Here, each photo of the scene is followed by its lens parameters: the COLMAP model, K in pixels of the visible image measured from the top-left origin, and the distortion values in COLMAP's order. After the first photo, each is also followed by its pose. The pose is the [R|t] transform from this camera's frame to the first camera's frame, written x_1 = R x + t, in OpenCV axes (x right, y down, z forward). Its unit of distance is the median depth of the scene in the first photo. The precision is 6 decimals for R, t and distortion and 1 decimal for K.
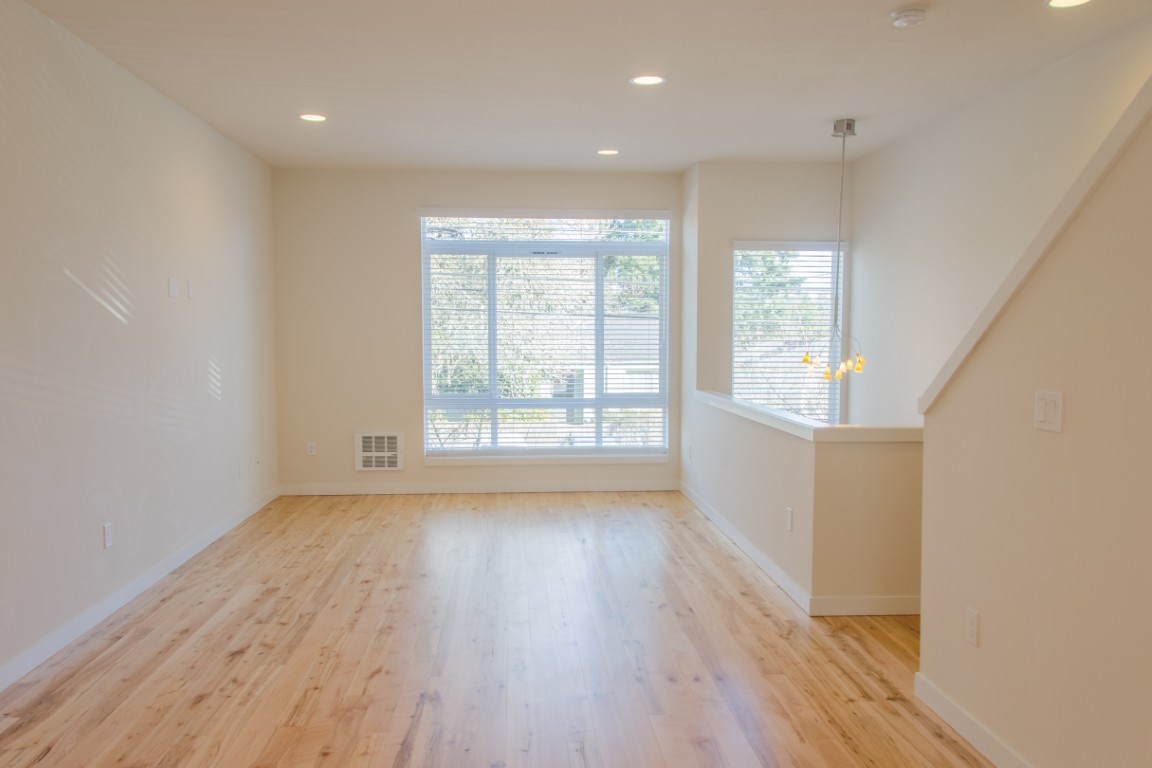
lens RADIAL K [[890.3, 0, 574.4], [0, 890.3, 395.4], [0, 0, 1]] dist [0.029390, -0.008033]
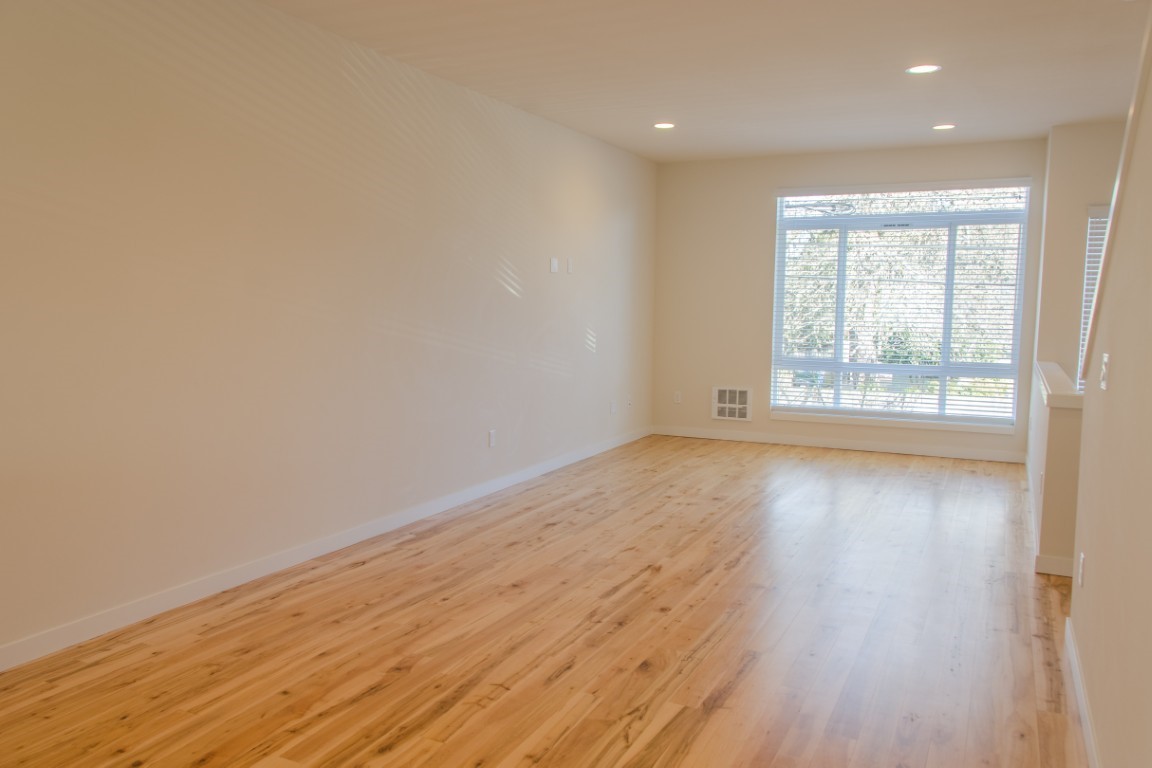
lens RADIAL K [[883.8, 0, 574.9], [0, 883.8, 395.8], [0, 0, 1]] dist [0.028415, -0.007316]
pose [[0.866984, 0.060903, -0.494600, 0.234394], [-0.043889, 0.997979, 0.045954, 0.012326], [0.496399, -0.018134, 0.867905, -0.135541]]
